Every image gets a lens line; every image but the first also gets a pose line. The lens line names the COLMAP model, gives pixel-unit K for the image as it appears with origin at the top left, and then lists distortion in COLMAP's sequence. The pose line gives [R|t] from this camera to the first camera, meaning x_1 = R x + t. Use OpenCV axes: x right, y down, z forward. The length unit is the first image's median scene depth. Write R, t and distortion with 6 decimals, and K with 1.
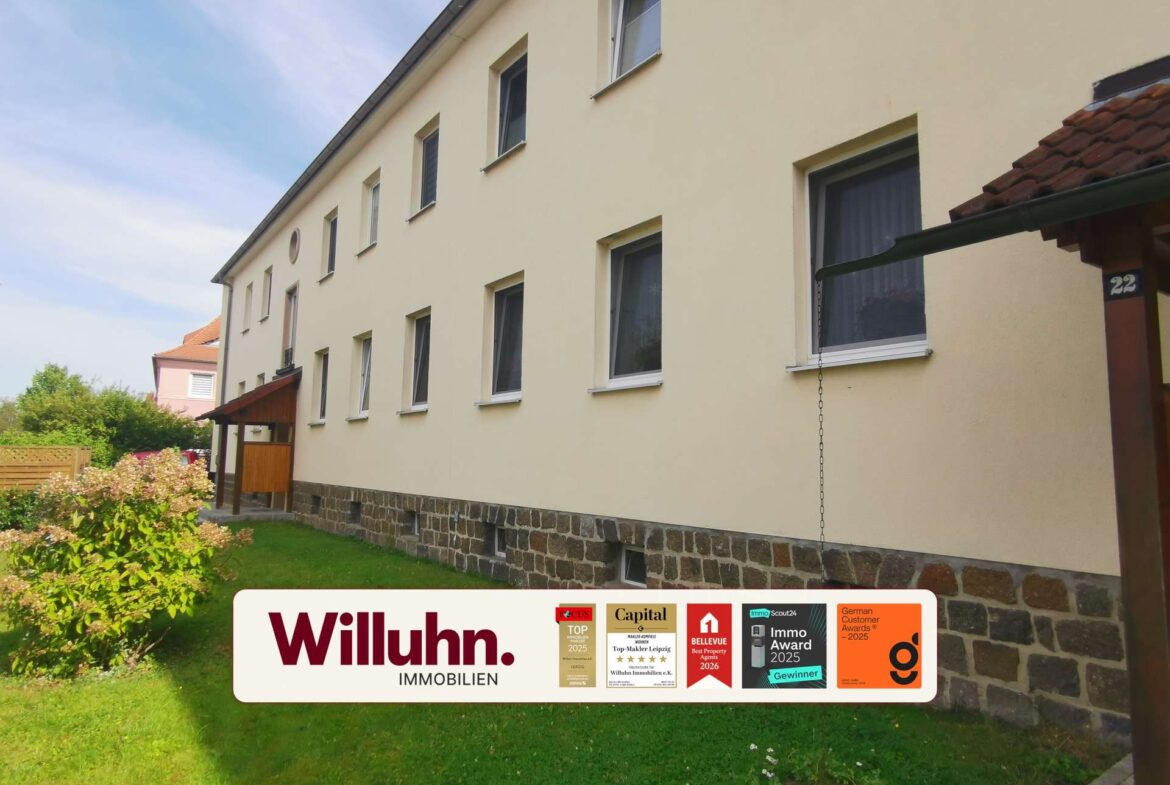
lens RADIAL K [[698.9, 0, 589.5], [0, 698.9, 387.6], [0, 0, 1]] dist [0.007523, 0.013364]
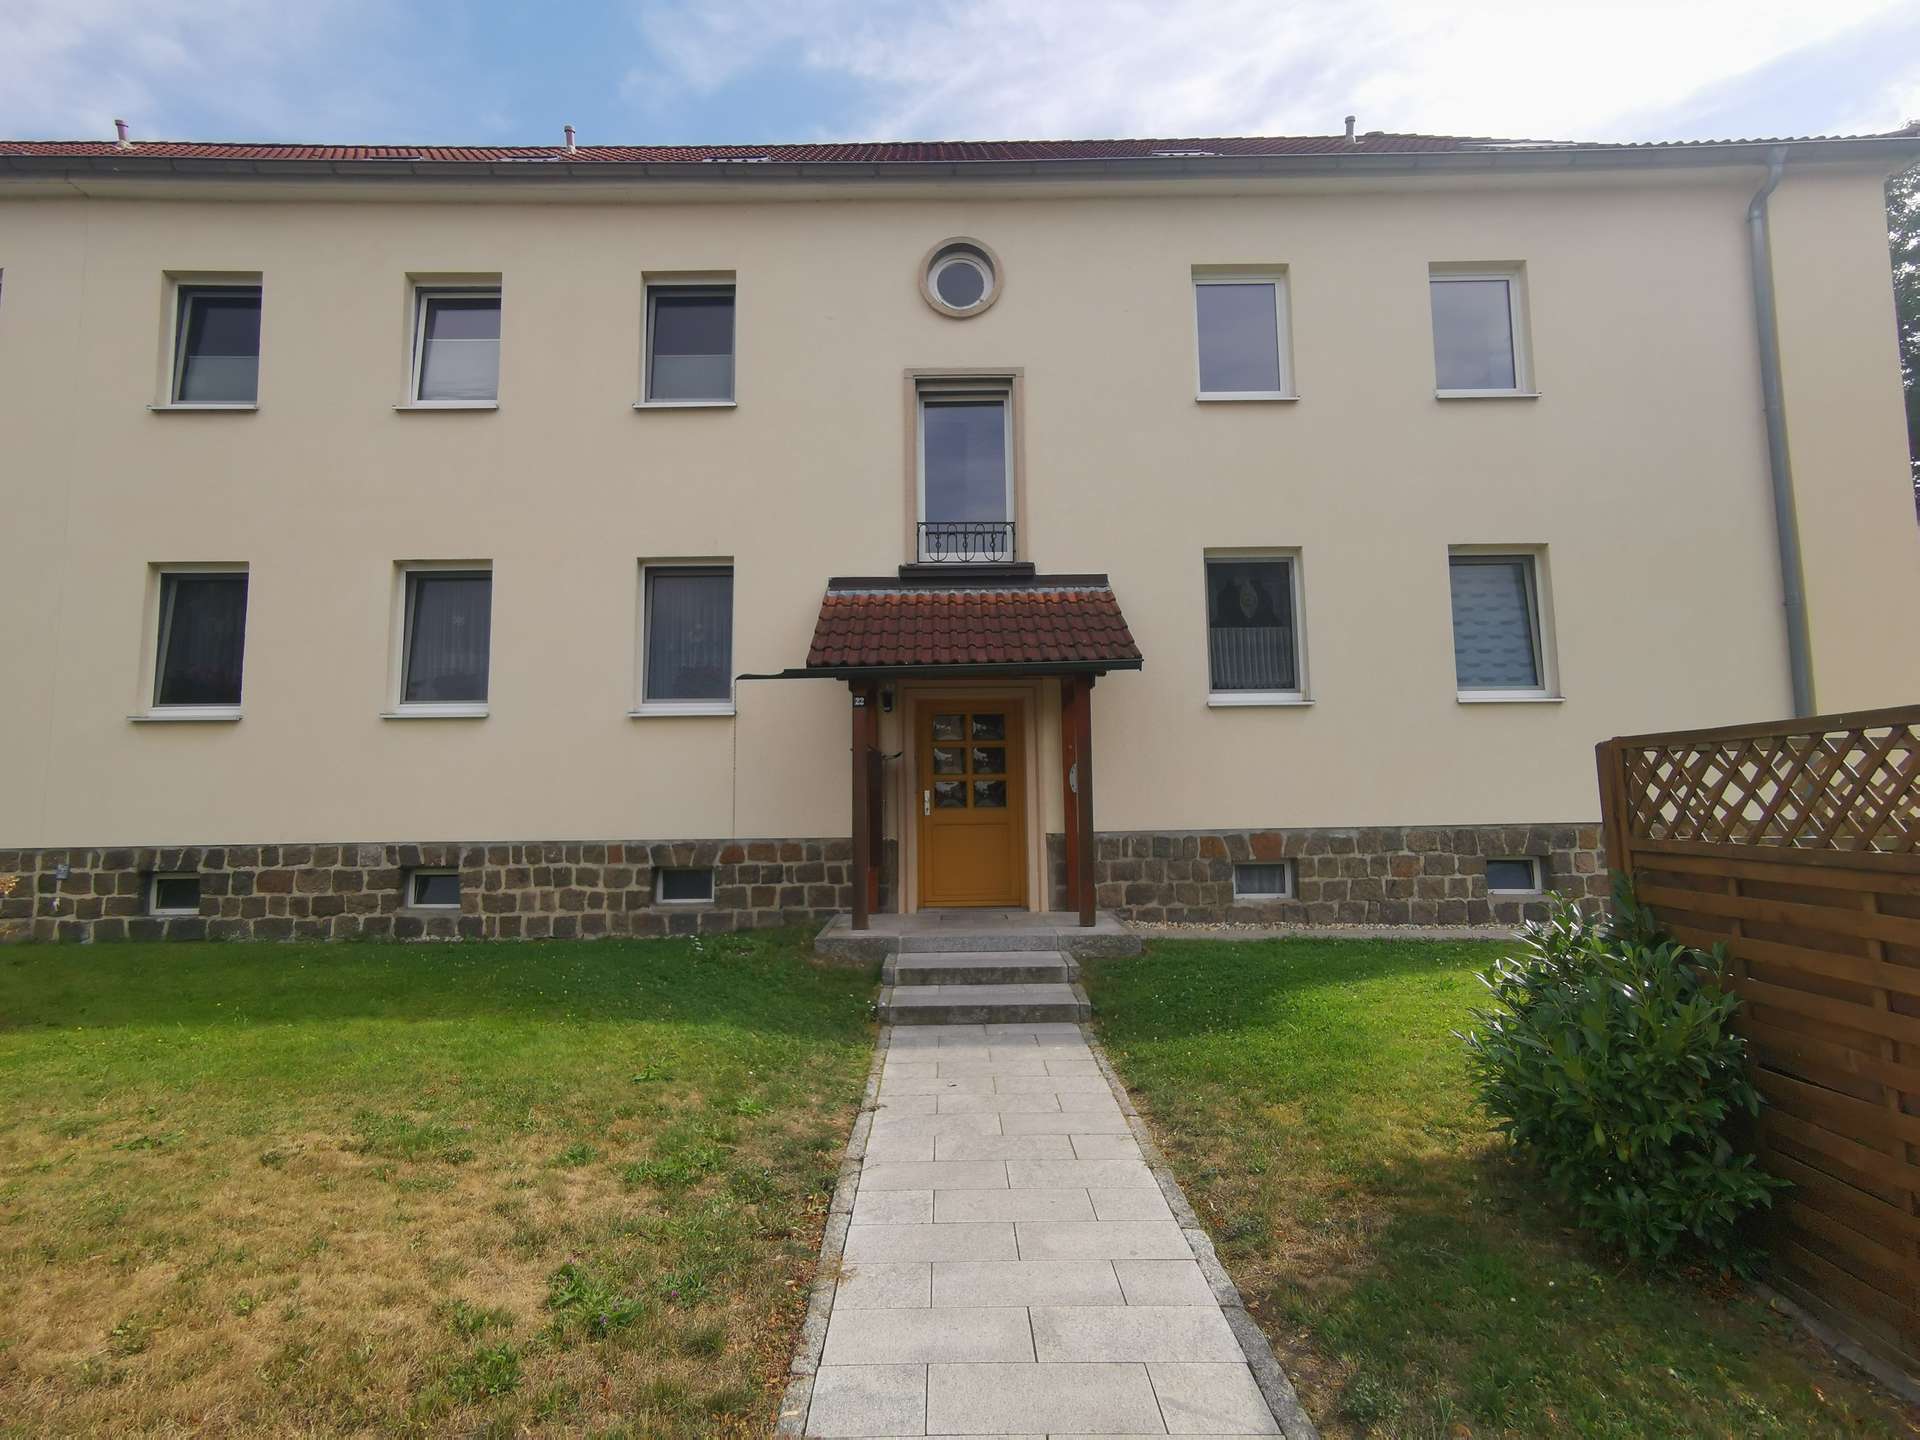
lens RADIAL K [[1090.7, 0, 927.2], [0, 1090.7, 680.4], [0, 0, 1]] dist [0.014094, 0.004715]
pose [[0.611758, 0.068034, 0.788114, -0.773168], [-0.063925, 0.997288, -0.036471, -0.038566], [-0.788458, -0.028069, 0.614448, -0.552266]]
